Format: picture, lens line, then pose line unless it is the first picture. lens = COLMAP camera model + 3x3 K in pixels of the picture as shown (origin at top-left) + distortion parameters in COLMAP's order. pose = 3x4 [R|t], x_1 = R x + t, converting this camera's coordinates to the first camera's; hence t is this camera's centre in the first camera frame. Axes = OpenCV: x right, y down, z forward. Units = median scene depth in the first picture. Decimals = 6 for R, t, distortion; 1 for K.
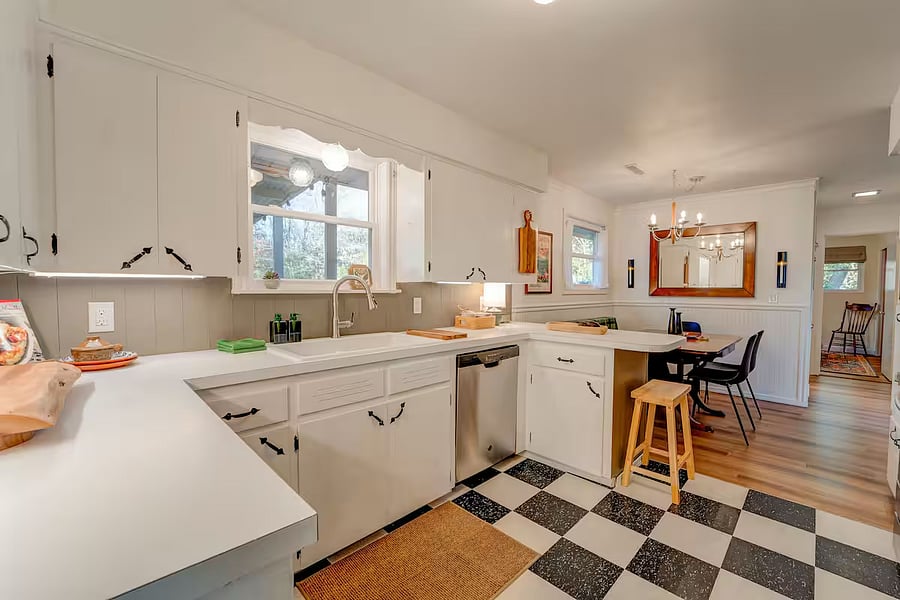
lens RADIAL K [[366.0, 0, 446.2], [0, 366.0, 300.4], [0, 0, 1]] dist [-0.023107, -0.000316]
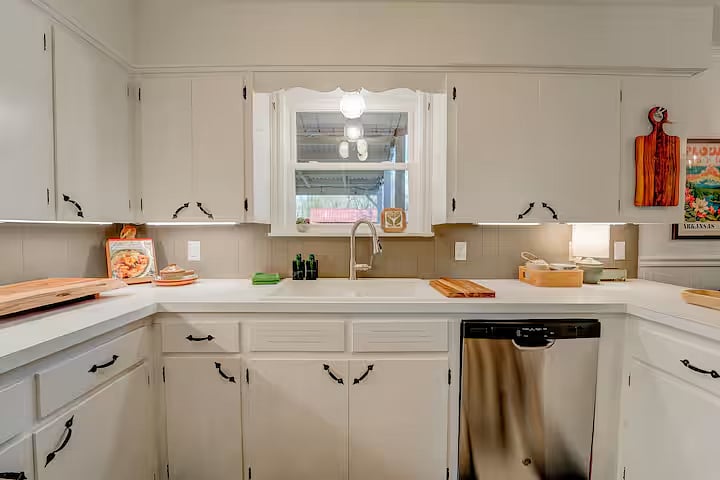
lens RADIAL K [[292.8, 0, 359.3], [0, 292.8, 240.5], [0, 0, 1]] dist [-0.023107, -0.000316]
pose [[0.717718, 0.015856, -0.696153, 0.285069], [-0.018869, 0.999816, 0.003319, -0.010810], [0.696078, 0.010754, 0.717885, 0.417179]]
